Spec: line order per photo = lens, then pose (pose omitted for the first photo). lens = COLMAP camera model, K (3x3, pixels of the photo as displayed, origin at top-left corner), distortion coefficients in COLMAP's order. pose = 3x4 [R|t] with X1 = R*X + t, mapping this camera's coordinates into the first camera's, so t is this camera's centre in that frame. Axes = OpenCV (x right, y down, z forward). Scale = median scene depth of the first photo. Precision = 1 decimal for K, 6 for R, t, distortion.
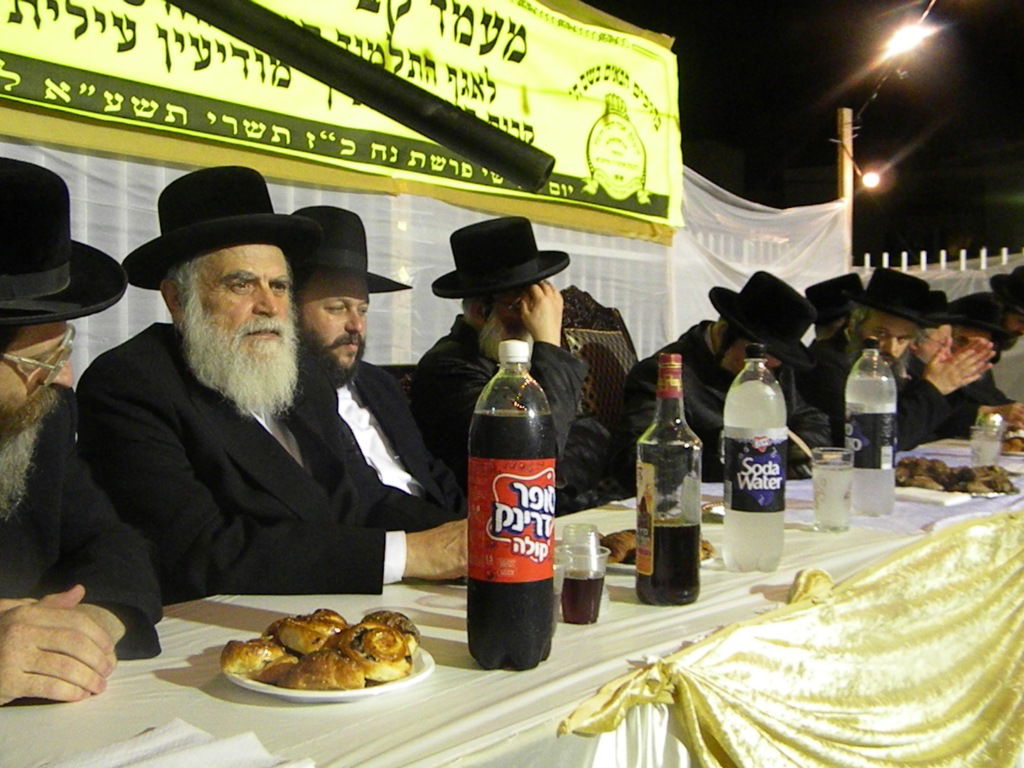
lens RADIAL K [[1126.8, 0, 493.6], [0, 1126.8, 357.0], [0, 0, 1]] dist [-0.094401, 0.295652]
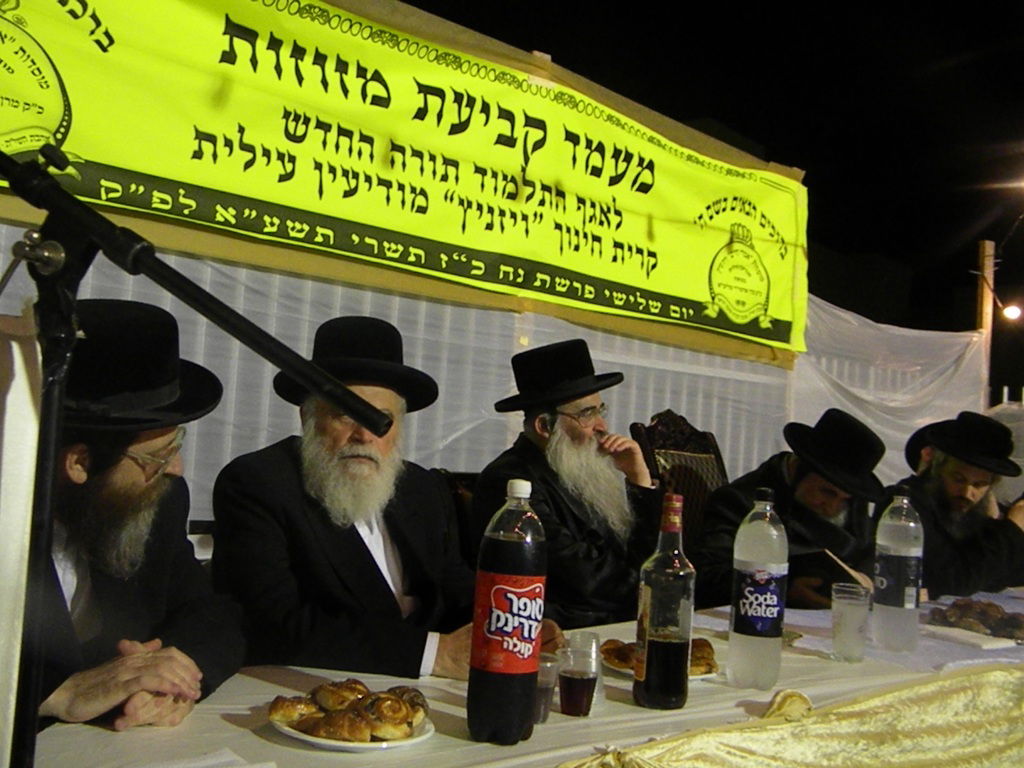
lens RADIAL K [[1126.8, 0, 493.6], [0, 1126.8, 357.0], [0, 0, 1]] dist [-0.094401, 0.295652]
pose [[0.988126, 0.059855, -0.141508, 0.059661], [-0.071474, 0.994349, -0.078496, -0.018893], [0.136010, 0.087678, 0.986820, -0.098893]]
